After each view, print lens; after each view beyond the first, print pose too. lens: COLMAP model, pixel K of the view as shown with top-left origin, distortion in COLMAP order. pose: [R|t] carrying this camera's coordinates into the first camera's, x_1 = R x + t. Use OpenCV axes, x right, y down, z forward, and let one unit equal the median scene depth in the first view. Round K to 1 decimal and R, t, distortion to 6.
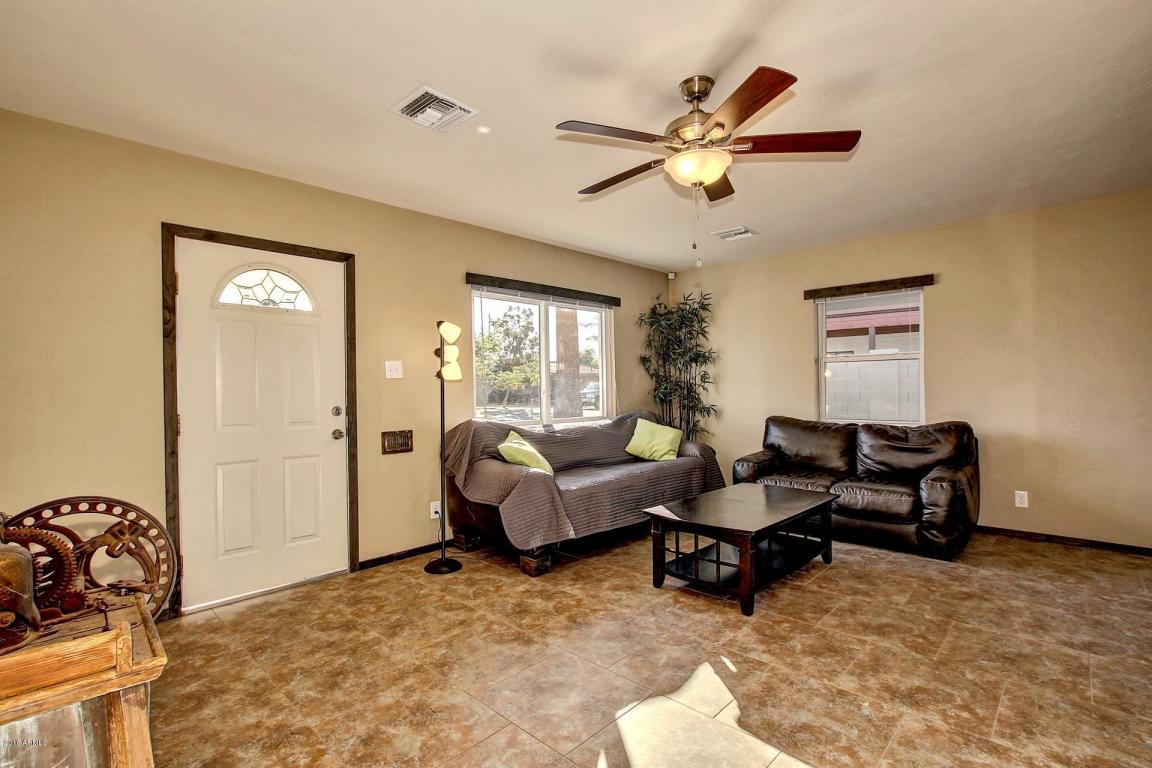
lens RADIAL K [[536.8, 0, 573.4], [0, 536.8, 385.4], [0, 0, 1]] dist [-0.029964, 0.002012]
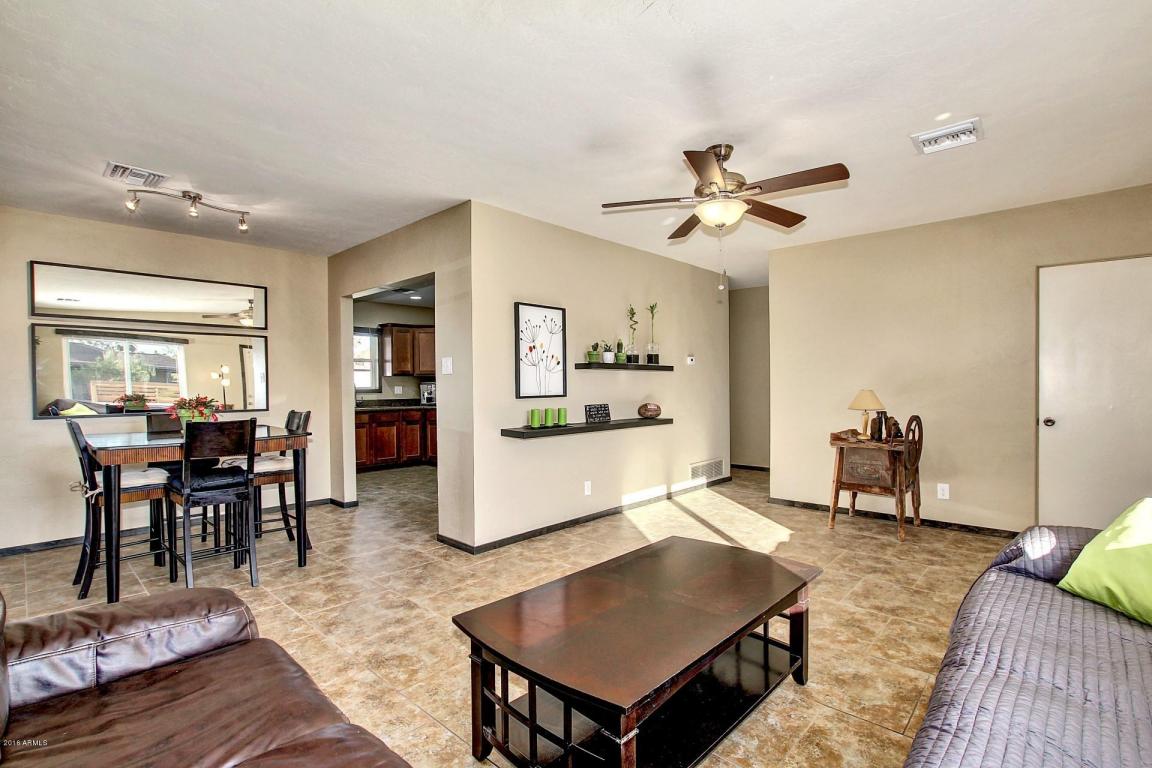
lens RADIAL K [[536.8, 0, 573.2], [0, 536.8, 384.1], [0, 0, 1]] dist [-0.029964, 0.002012]
pose [[-0.999757, 0.016997, -0.014044, 0.512707], [0.017069, 0.999842, -0.005034, 0.002302], [0.013956, -0.005273, -0.999889, 1.911509]]
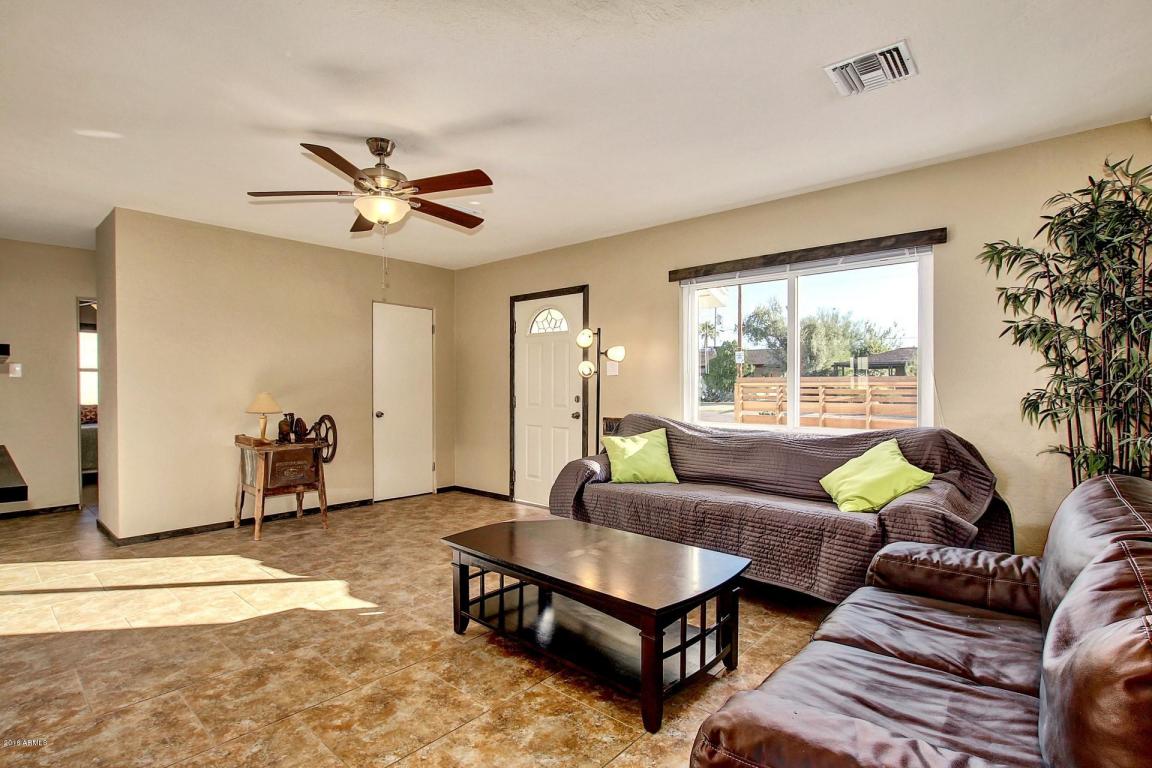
lens RADIAL K [[559.3, 0, 582.5], [0, 559.3, 392.0], [0, 0, 1]] dist [-0.029502, 0.001411]
pose [[0.048784, 0.026895, -0.998447, 1.304015], [0.006313, 0.999609, 0.027234, -0.014730], [0.998789, -0.007632, 0.048596, 1.176946]]
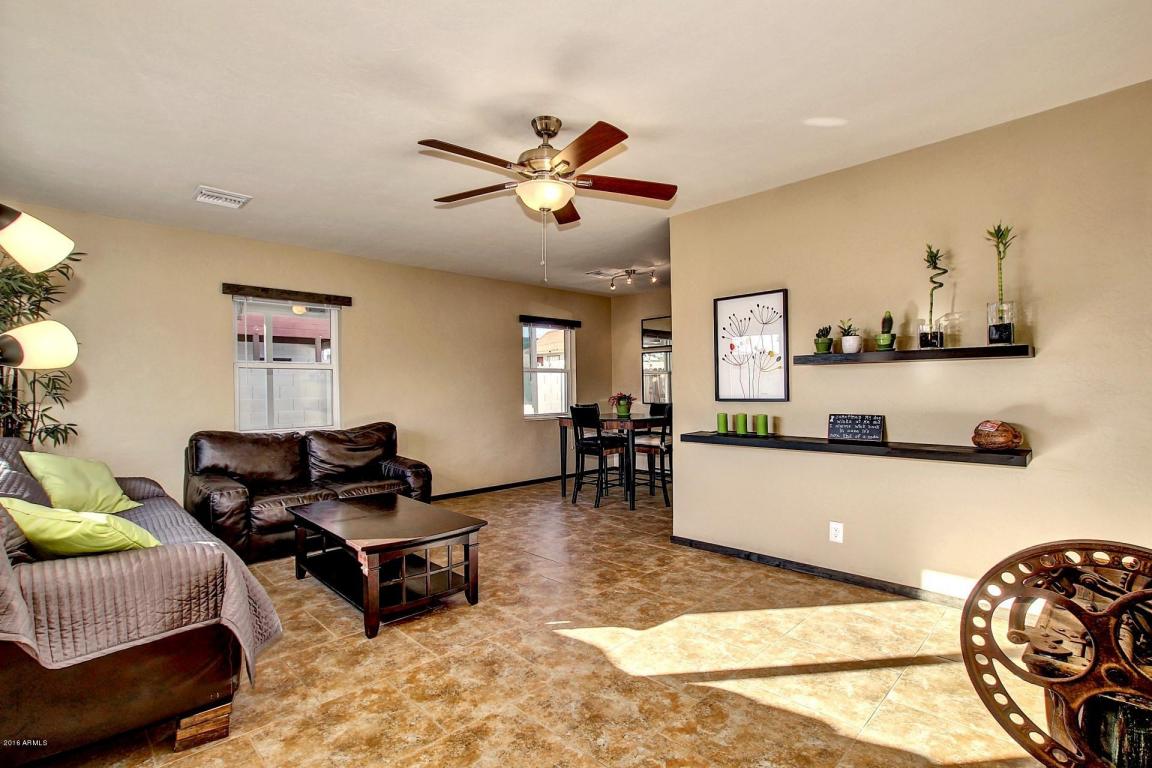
lens RADIAL K [[536.8, 0, 577.9], [0, 536.8, 384.4], [0, 0, 1]] dist [-0.029964, 0.002012]
pose [[0.024440, 0.016336, 0.999568, -0.751629], [0.009315, 0.999819, -0.016568, 0.008837], [-0.999658, 0.009715, 0.024283, 0.760505]]
